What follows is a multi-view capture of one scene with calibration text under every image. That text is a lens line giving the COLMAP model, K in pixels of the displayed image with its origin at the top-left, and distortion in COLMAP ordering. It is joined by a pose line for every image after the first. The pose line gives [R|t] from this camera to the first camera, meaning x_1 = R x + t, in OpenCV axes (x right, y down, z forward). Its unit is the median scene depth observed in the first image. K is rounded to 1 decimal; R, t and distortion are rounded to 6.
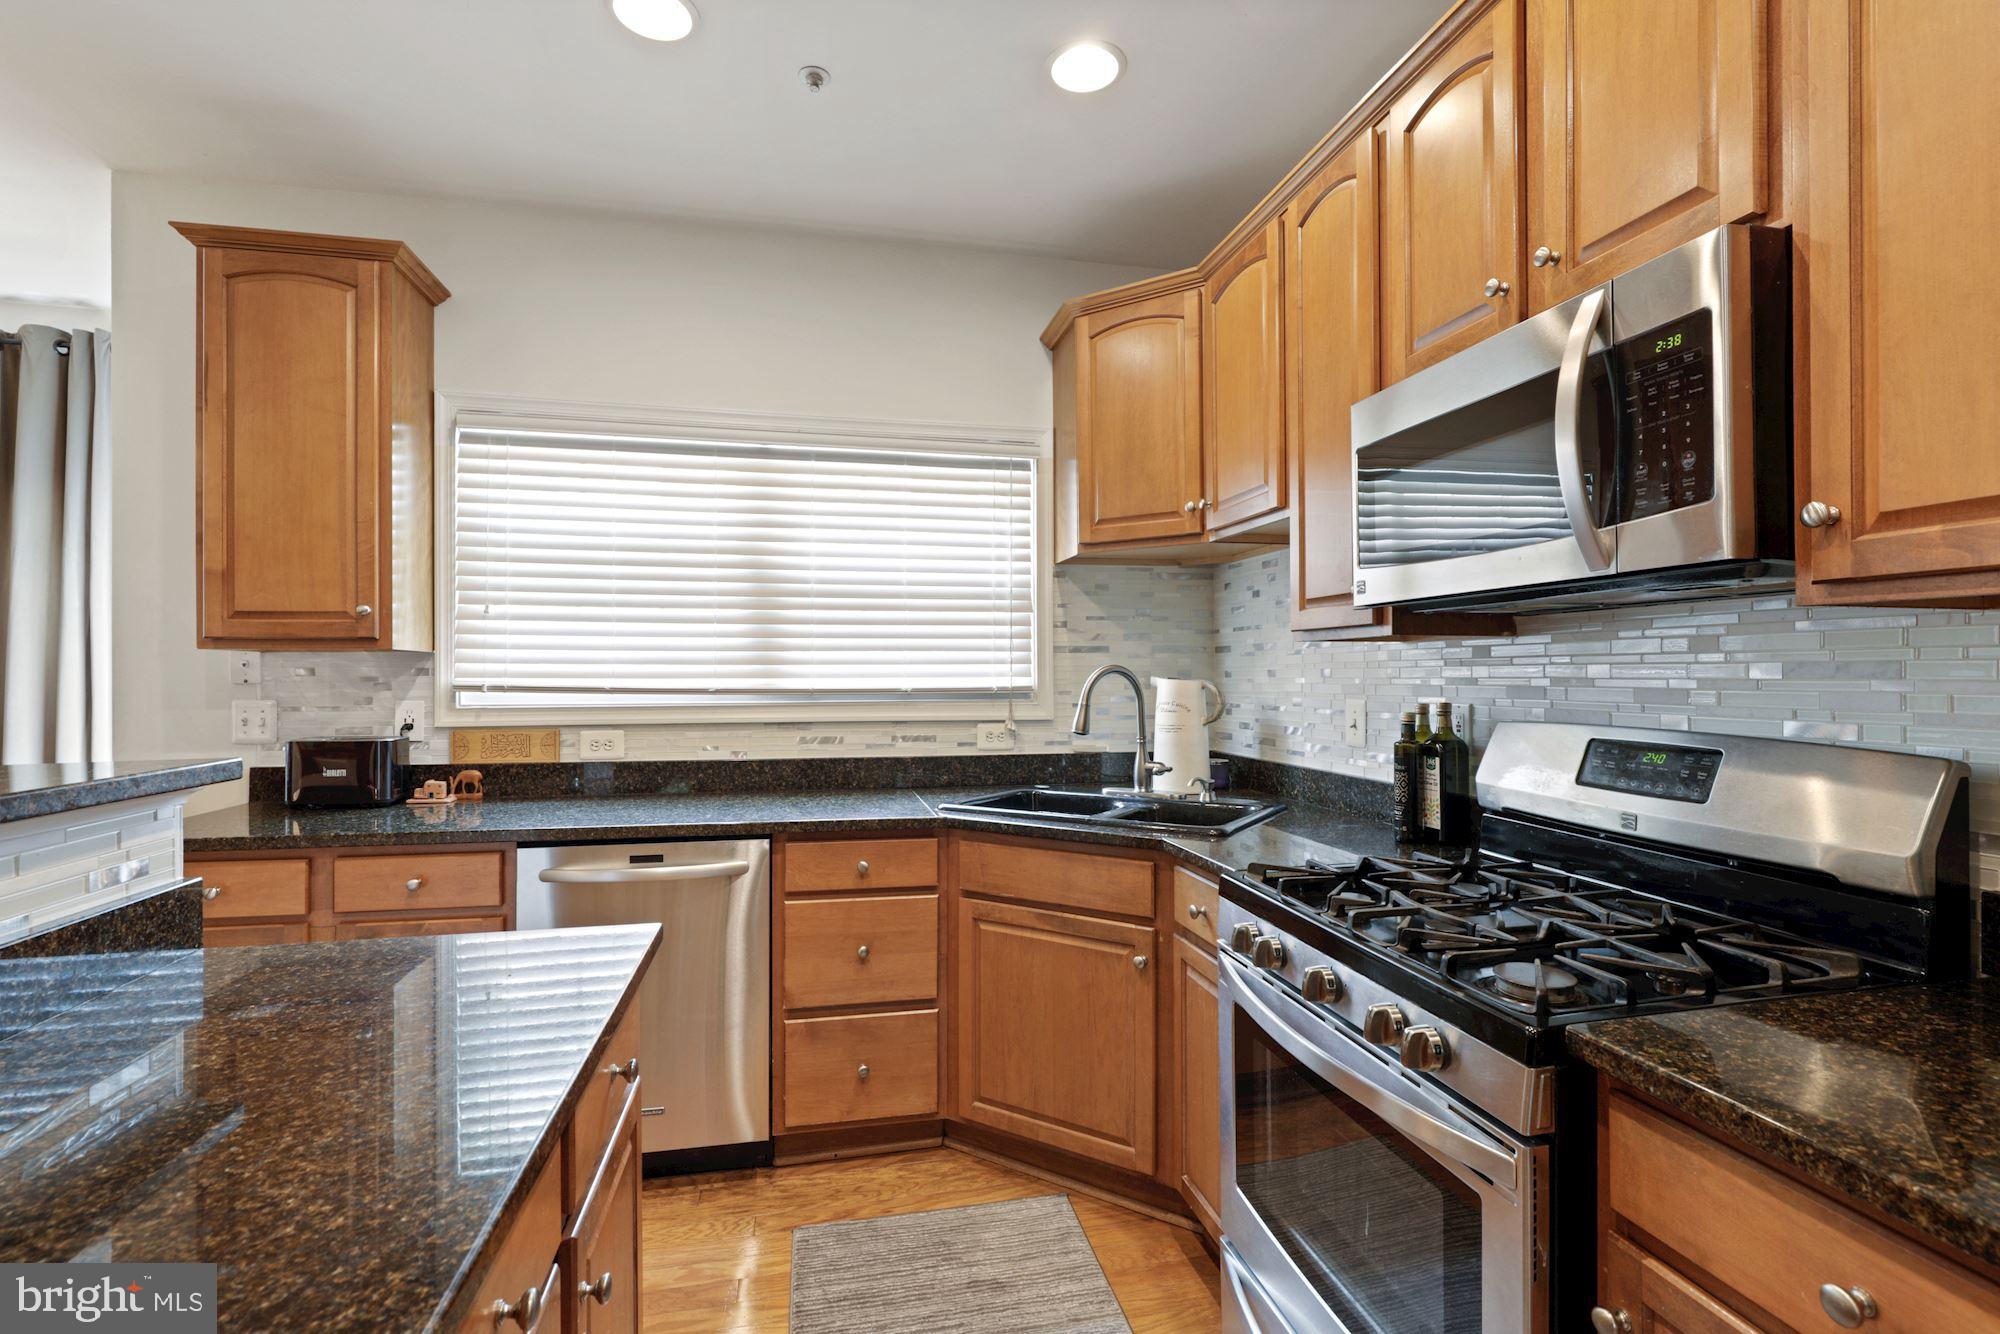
lens RADIAL K [[918.8, 0, 1038.1], [0, 918.8, 655.2], [0, 0, 1]] dist [0.006676, -0.000836]
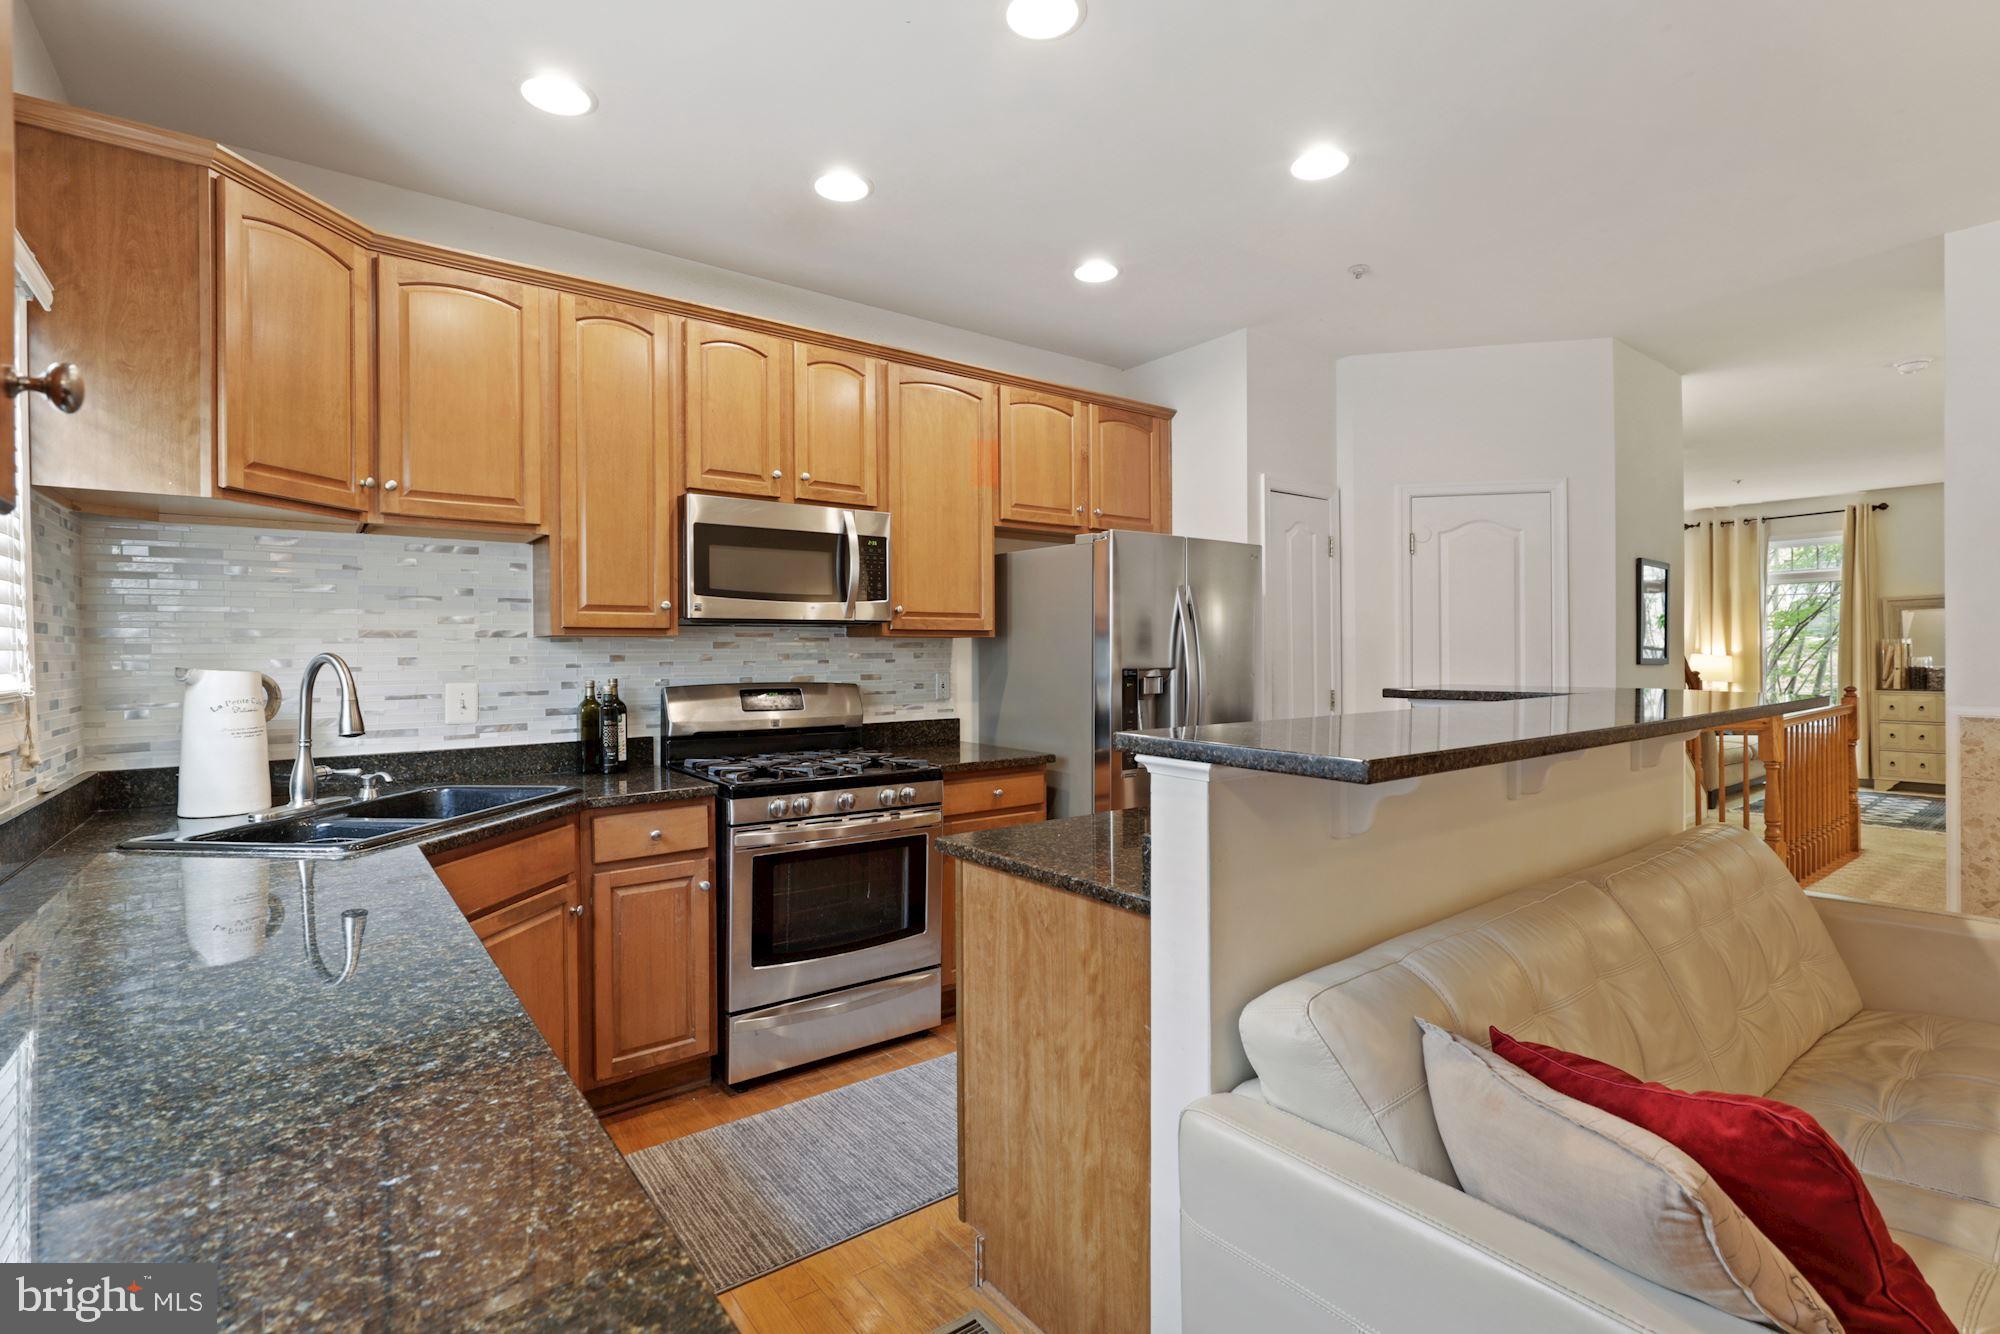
lens RADIAL K [[918.8, 0, 1013.6], [0, 918.8, 655.7], [0, 0, 1]] dist [0.006676, -0.000836]
pose [[-0.406858, 0.000092, 0.913492, -0.891936], [-0.007601, 0.999965, -0.003486, 0.008848], [-0.913460, -0.008362, -0.406843, 0.739573]]
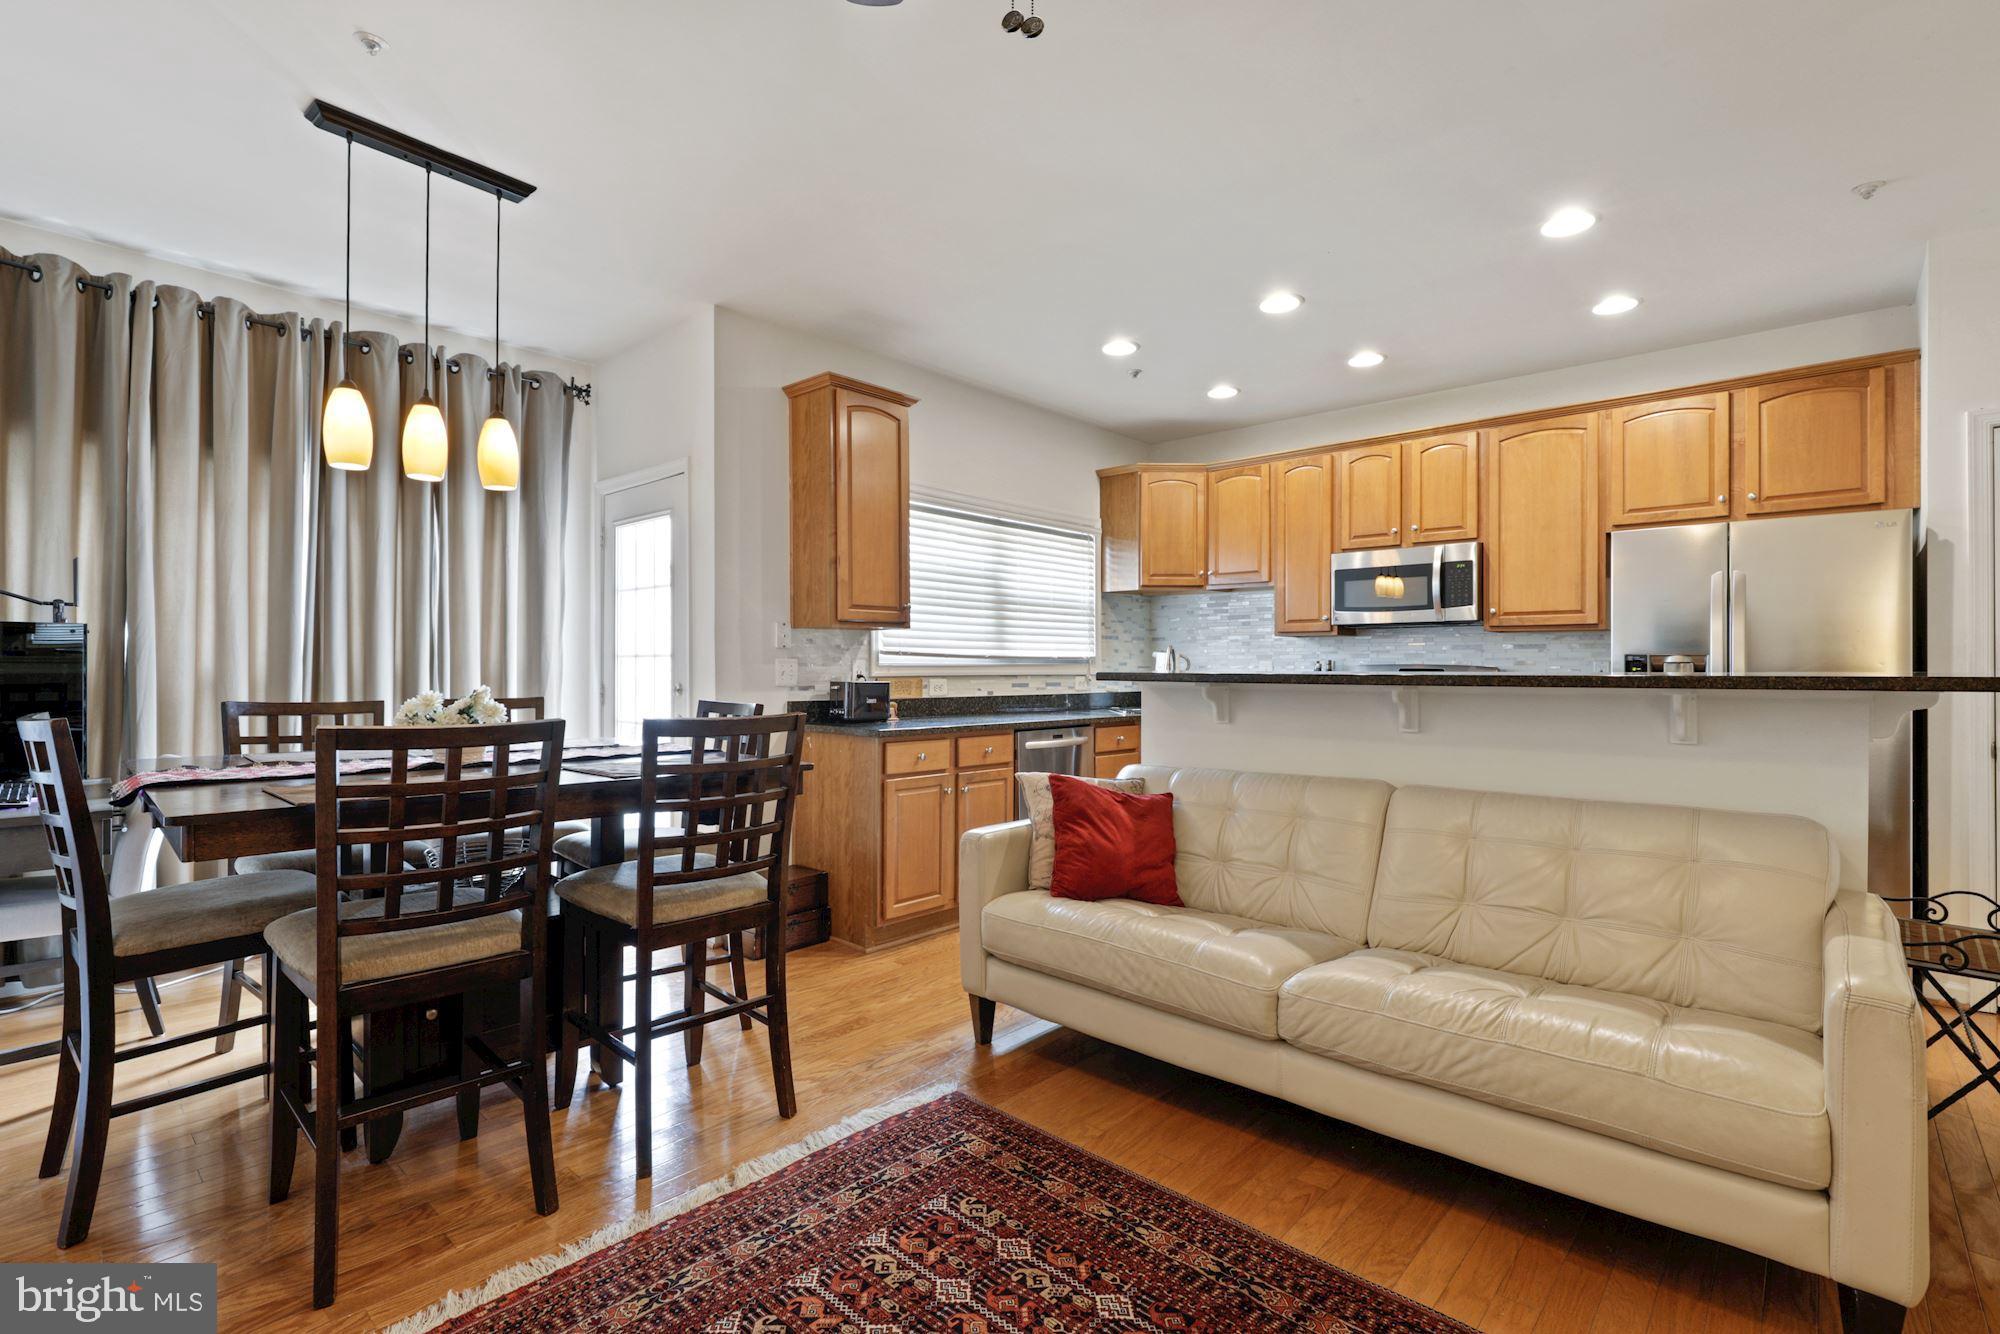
lens RADIAL K [[918.8, 0, 1042.8], [0, 918.8, 660.4], [0, 0, 1]] dist [0.006676, -0.000836]
pose [[0.803846, 0.006584, 0.594801, -1.351474], [-0.013436, 0.999885, 0.007091, 0.032343], [-0.594686, -0.013692, 0.803842, -0.495288]]
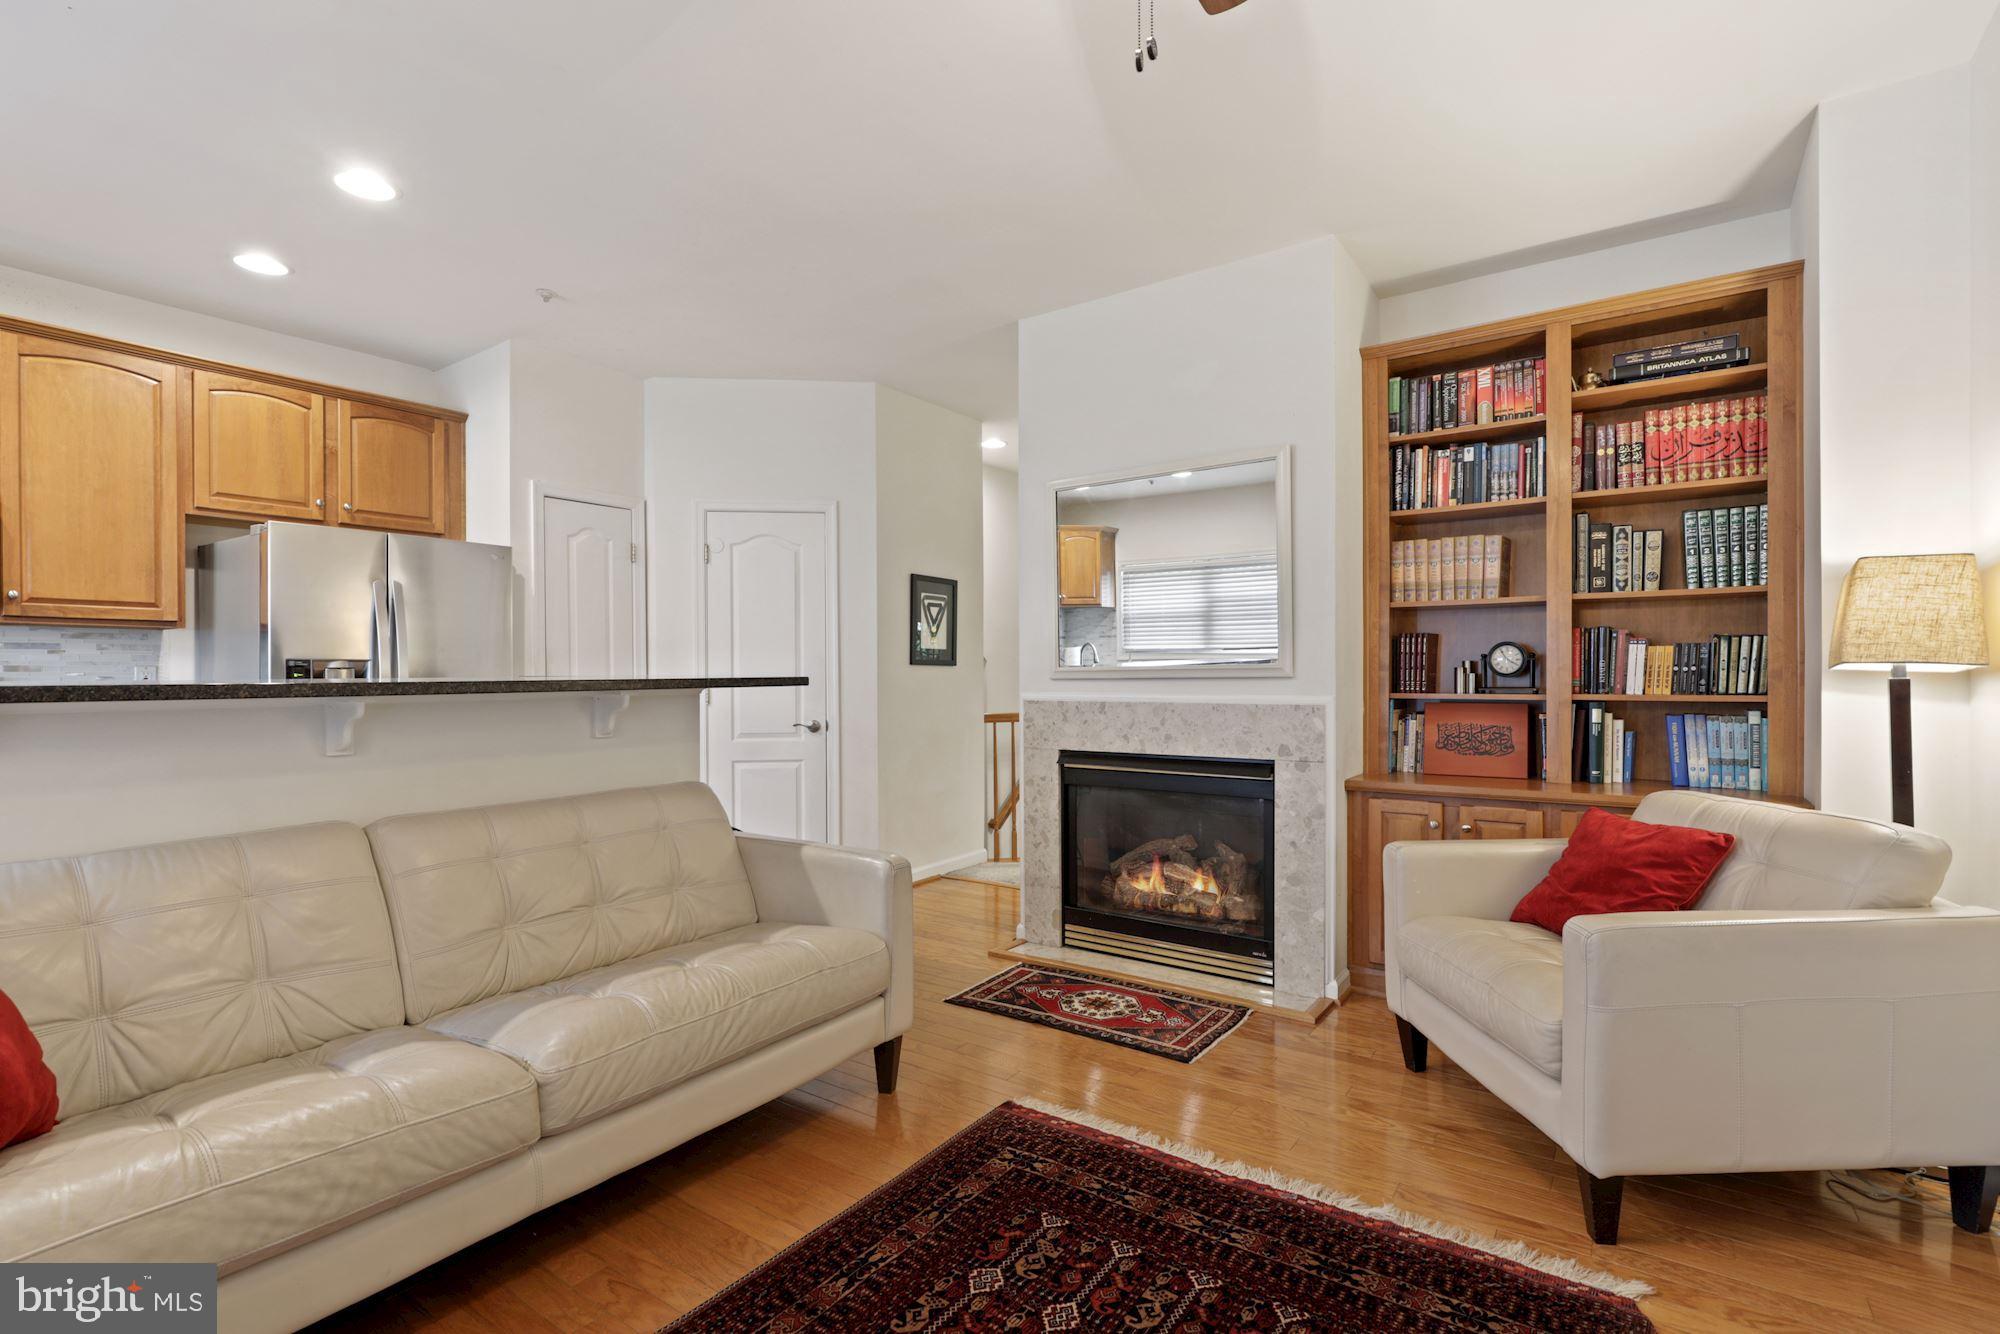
lens RADIAL K [[918.8, 0, 986.6], [0, 918.8, 673.6], [0, 0, 1]] dist [0.006676, -0.000836]
pose [[-0.644632, 0.000690, 0.764493, -1.398386], [-0.009282, 0.999919, -0.008730, 0.043045], [-0.764437, -0.012723, -0.644573, 0.179830]]
